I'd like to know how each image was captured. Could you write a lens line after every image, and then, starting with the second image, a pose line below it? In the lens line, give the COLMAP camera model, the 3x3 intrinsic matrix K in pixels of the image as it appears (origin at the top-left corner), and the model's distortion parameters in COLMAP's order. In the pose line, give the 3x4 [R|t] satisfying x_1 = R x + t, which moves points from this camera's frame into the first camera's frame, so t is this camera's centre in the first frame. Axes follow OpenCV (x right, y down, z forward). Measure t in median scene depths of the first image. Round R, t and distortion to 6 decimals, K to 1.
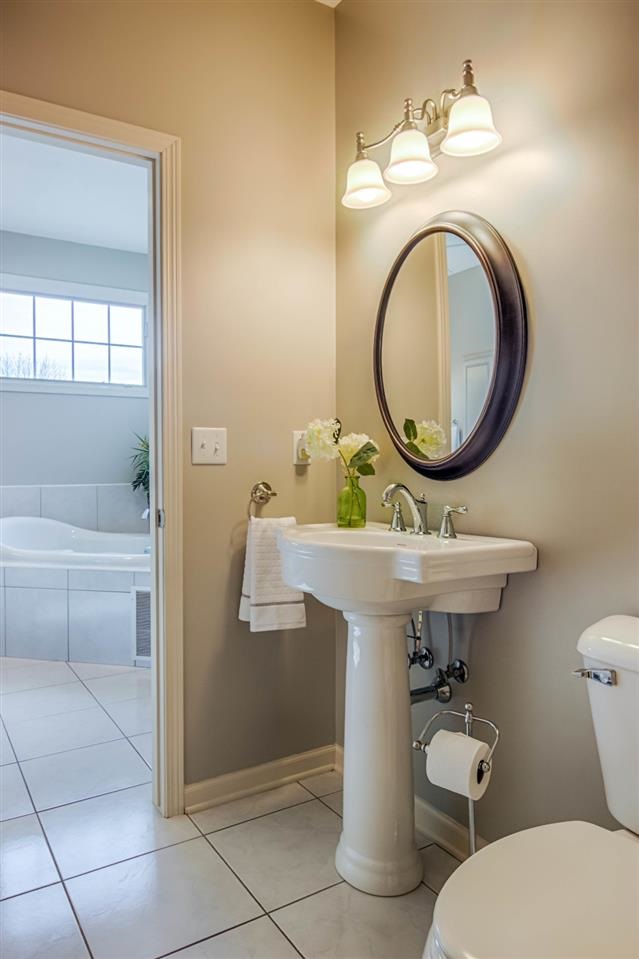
lens RADIAL K [[653.6, 0, 317.7], [0, 653.6, 476.2], [0, 0, 1]] dist [-0.000753, 0.002508]
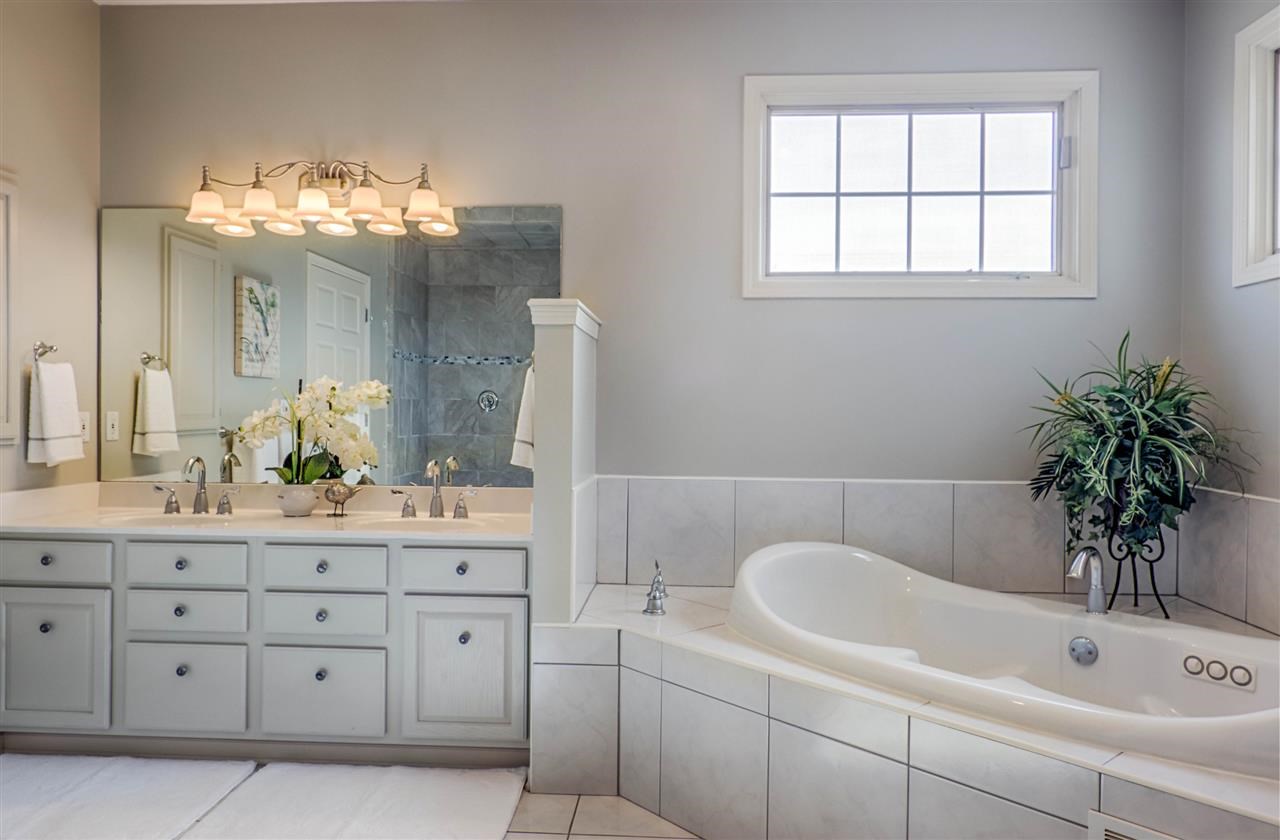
lens RADIAL K [[875.8, 0, 641.0], [0, 875.8, 418.7], [0, 0, 1]] dist [0.000652, -0.002310]
pose [[0.814307, 0.016902, -0.580188, -0.148960], [-0.020254, 0.999795, 0.000699, -0.029287], [0.580081, 0.011182, 0.814482, 0.332530]]
